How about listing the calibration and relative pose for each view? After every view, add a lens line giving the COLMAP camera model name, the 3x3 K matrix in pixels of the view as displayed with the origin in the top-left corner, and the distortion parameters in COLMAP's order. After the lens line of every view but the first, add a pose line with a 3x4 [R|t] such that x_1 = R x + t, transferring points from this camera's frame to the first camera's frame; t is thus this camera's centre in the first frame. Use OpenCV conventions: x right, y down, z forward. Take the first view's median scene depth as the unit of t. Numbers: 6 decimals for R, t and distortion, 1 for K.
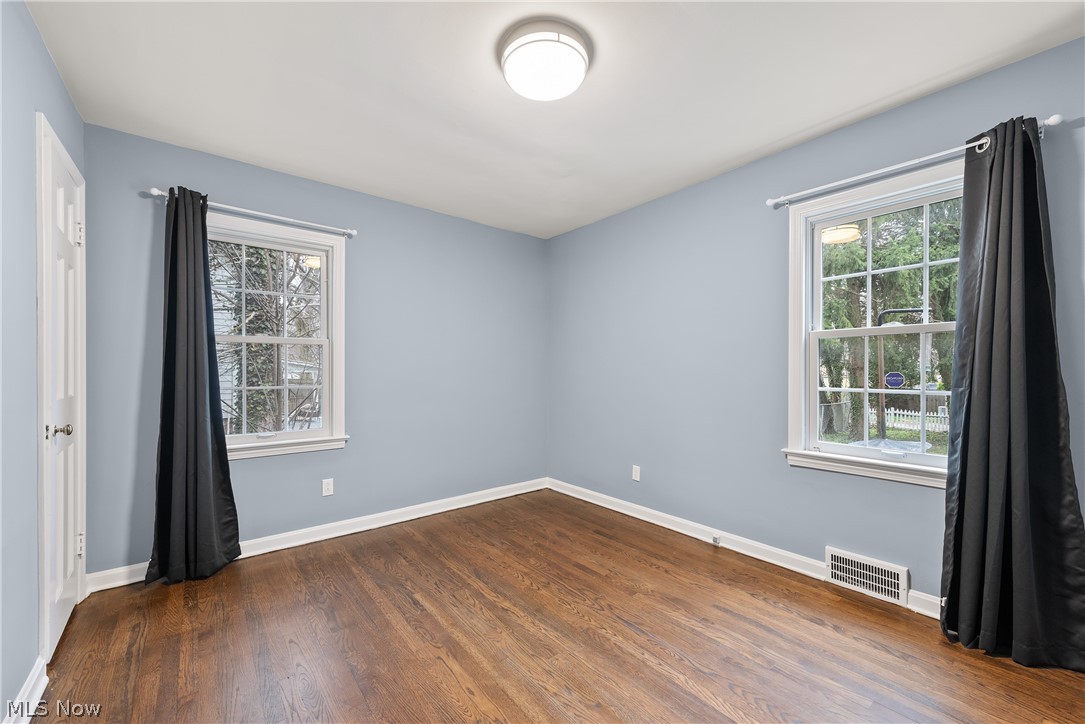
lens RADIAL K [[435.5, 0, 545.6], [0, 435.5, 367.0], [0, 0, 1]] dist [0.003568, -0.000360]
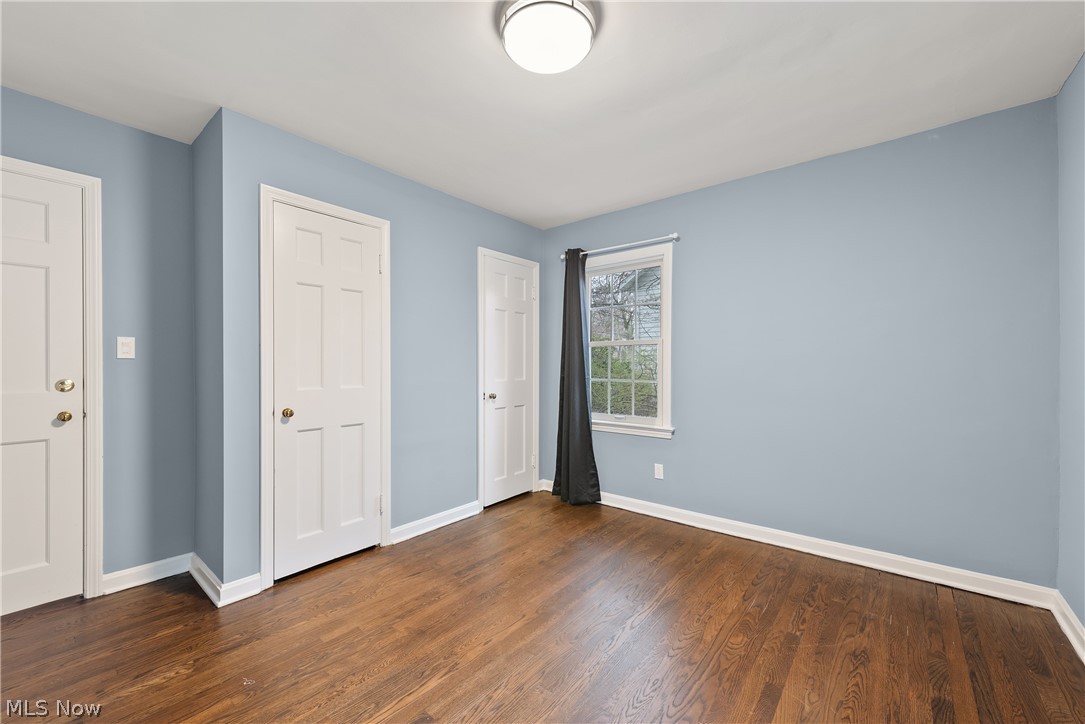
lens RADIAL K [[435.5, 0, 545.6], [0, 435.5, 367.0], [0, 0, 1]] dist [0.003568, -0.000360]
pose [[0.181773, 0.004076, -0.983332, 0.599362], [0.004433, 0.999978, 0.004964, 0.000483], [0.983330, -0.005262, 0.181751, 0.564481]]
